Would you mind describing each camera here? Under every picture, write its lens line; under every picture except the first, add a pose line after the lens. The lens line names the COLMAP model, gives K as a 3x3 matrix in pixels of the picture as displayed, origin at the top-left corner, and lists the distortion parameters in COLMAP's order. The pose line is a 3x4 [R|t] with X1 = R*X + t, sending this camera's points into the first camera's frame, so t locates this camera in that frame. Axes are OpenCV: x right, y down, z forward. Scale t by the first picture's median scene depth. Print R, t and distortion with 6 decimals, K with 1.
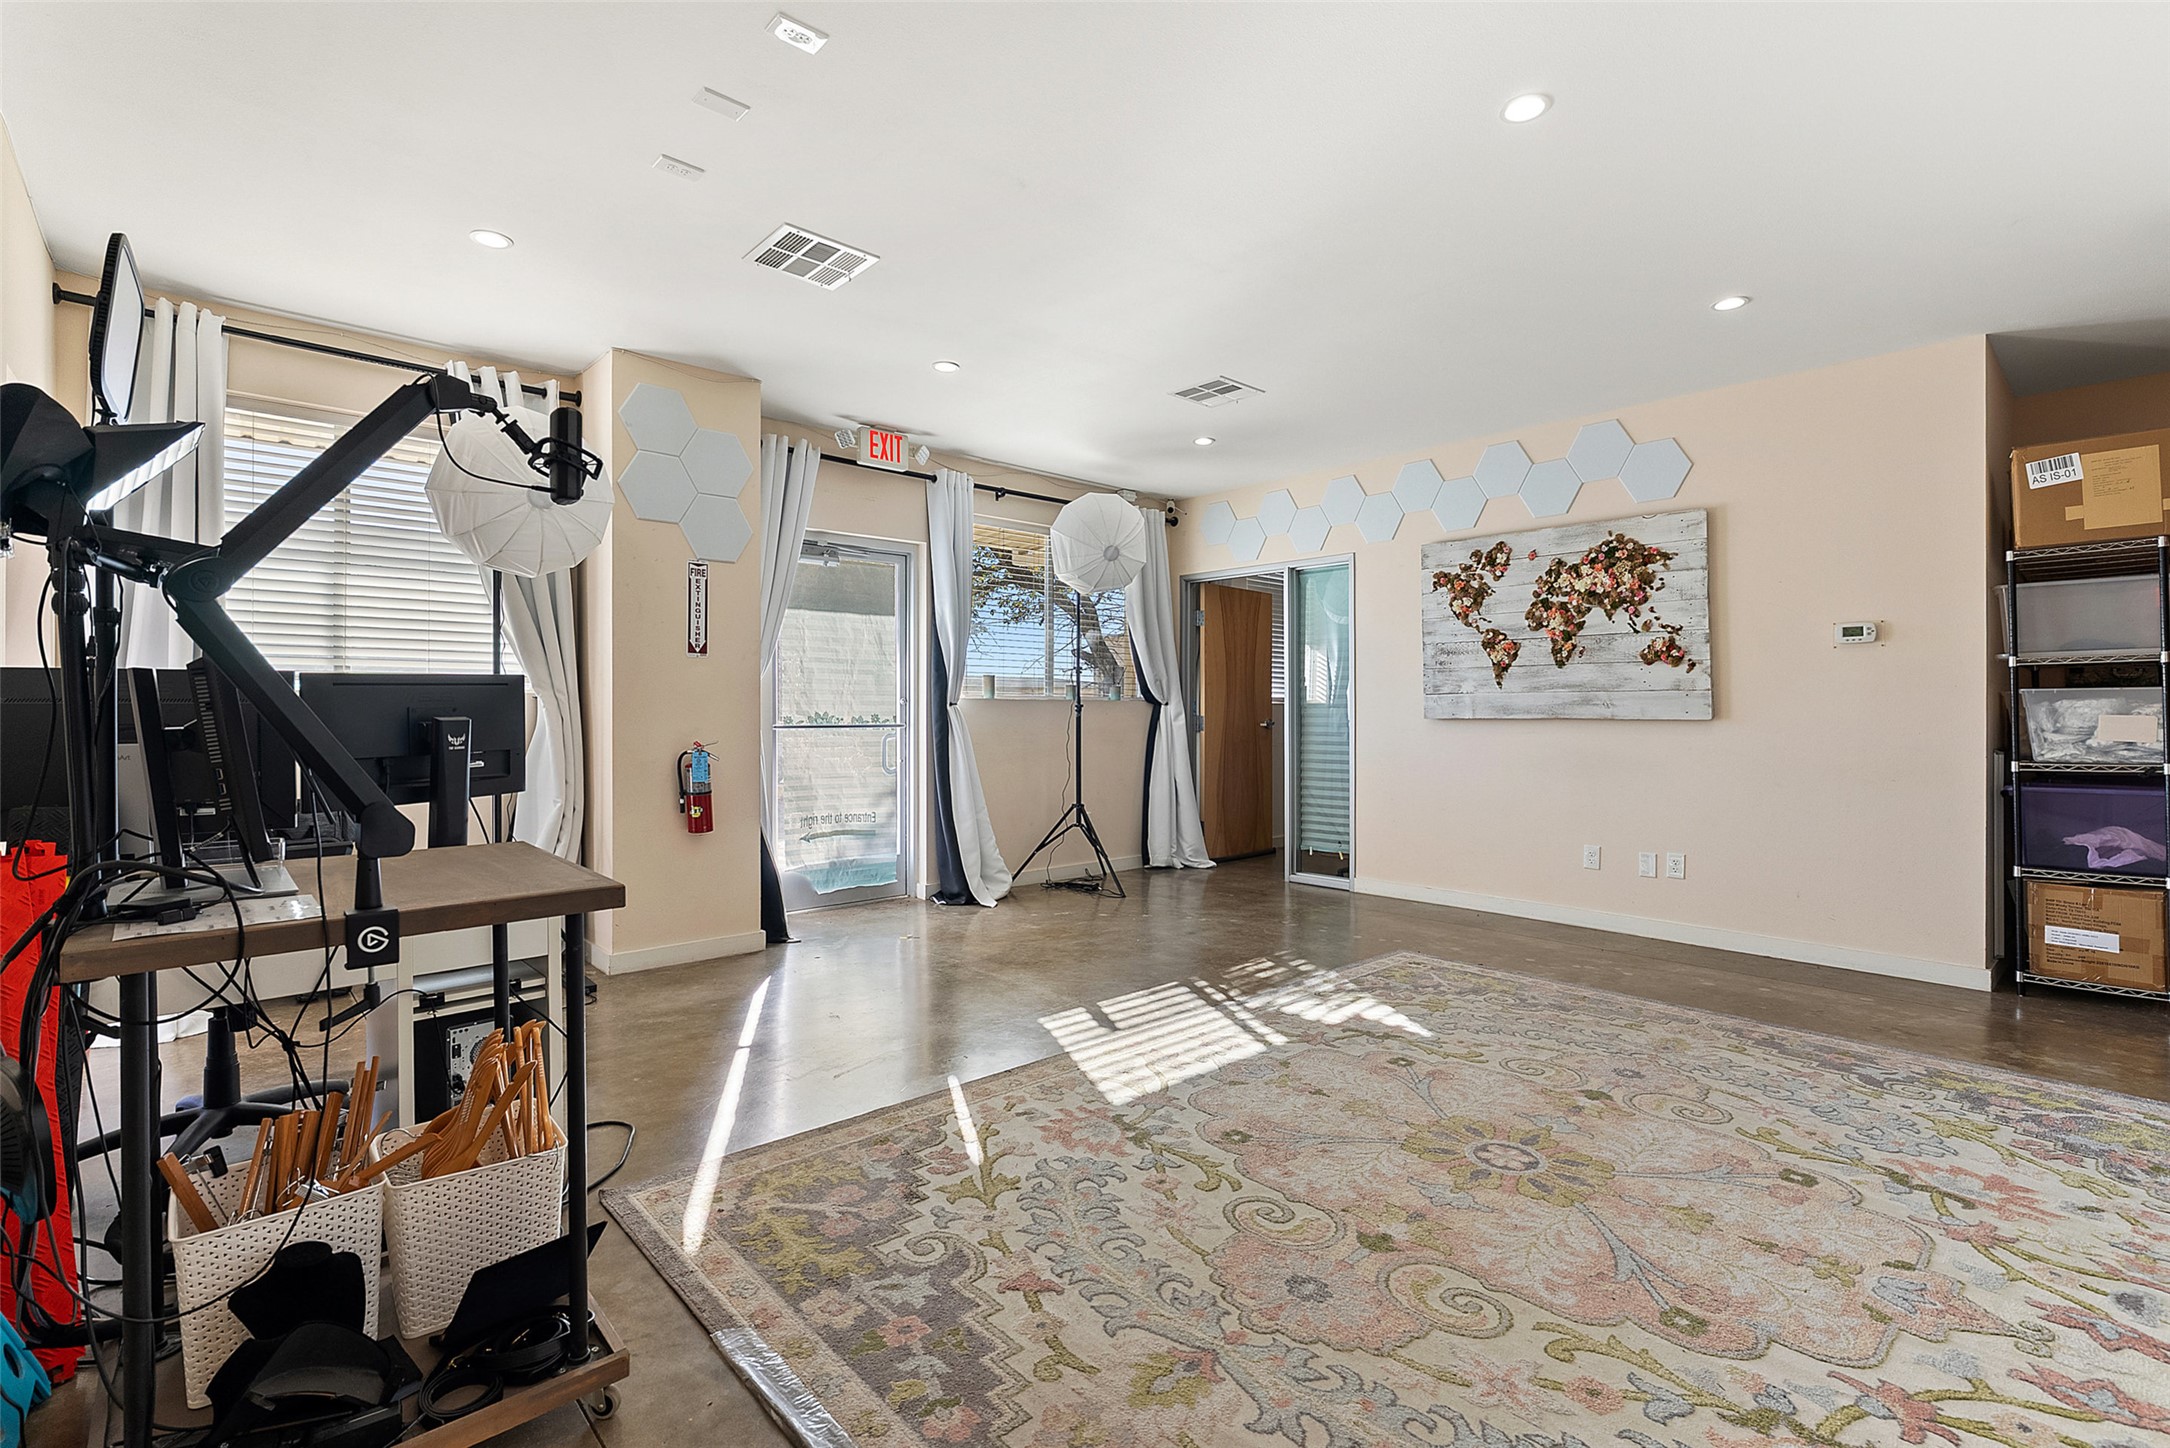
lens RADIAL K [[977.0, 0, 1092.9], [0, 977.0, 711.4], [0, 0, 1]] dist [-0.008441, 0.000833]
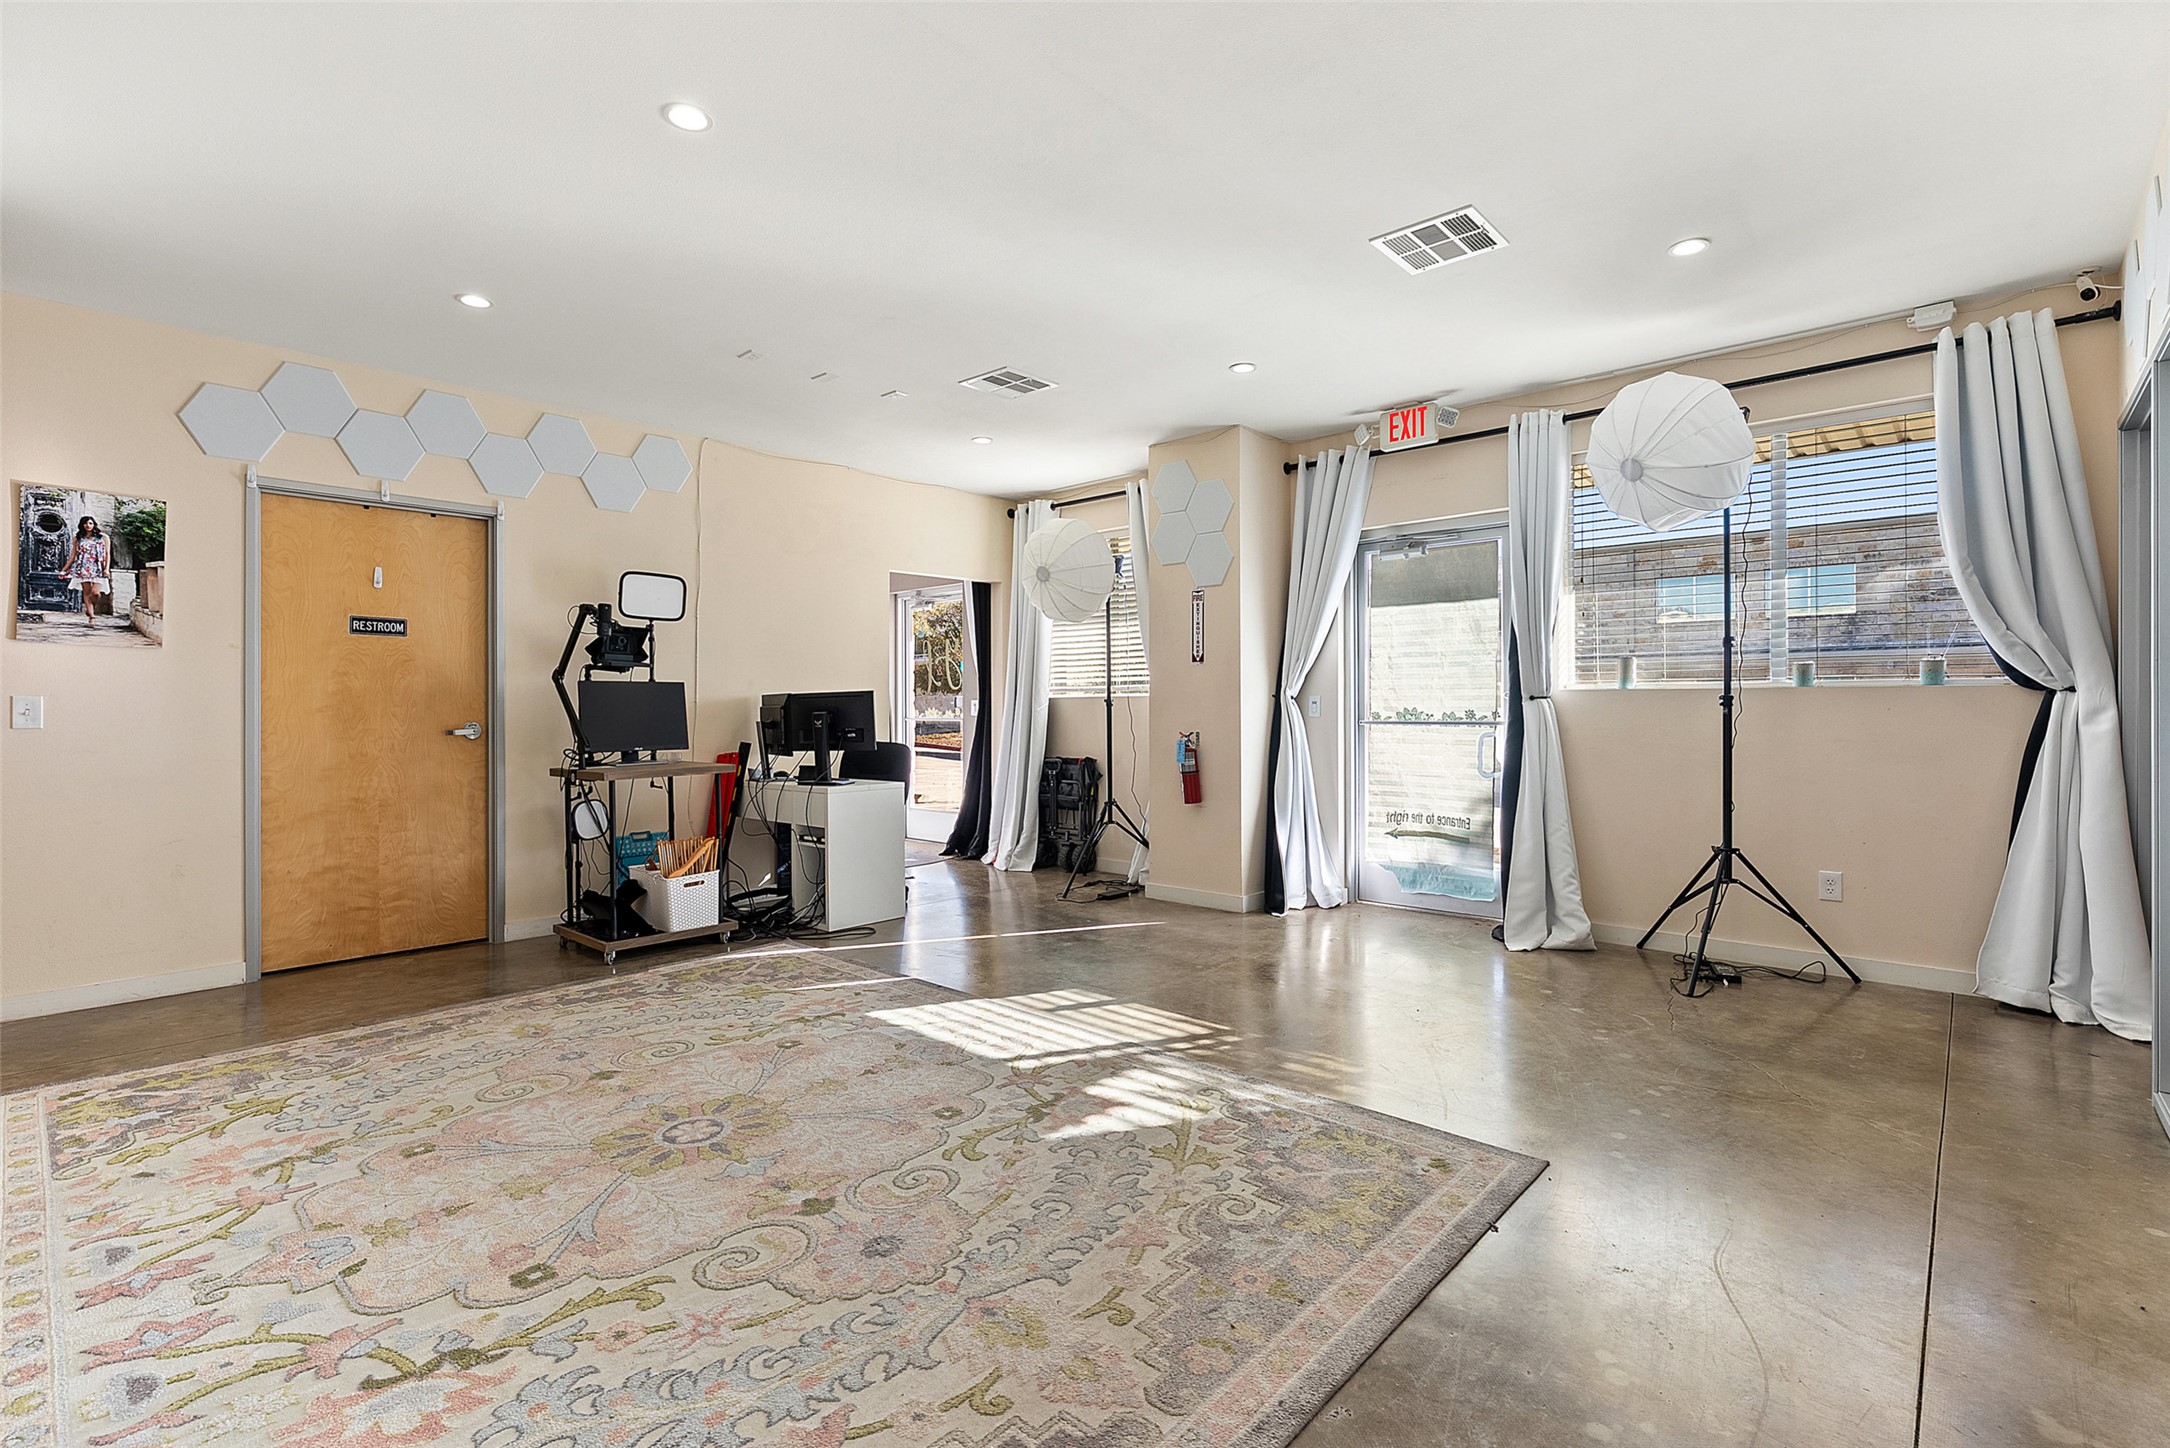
lens RADIAL K [[977.0, 0, 1090.0], [0, 977.0, 715.8], [0, 0, 1]] dist [-0.008441, 0.000833]
pose [[0.099663, 0.007147, -0.994996, 1.036150], [0.004052, 0.999963, 0.007589, -0.000227], [0.995013, -0.004788, 0.099630, 0.905580]]
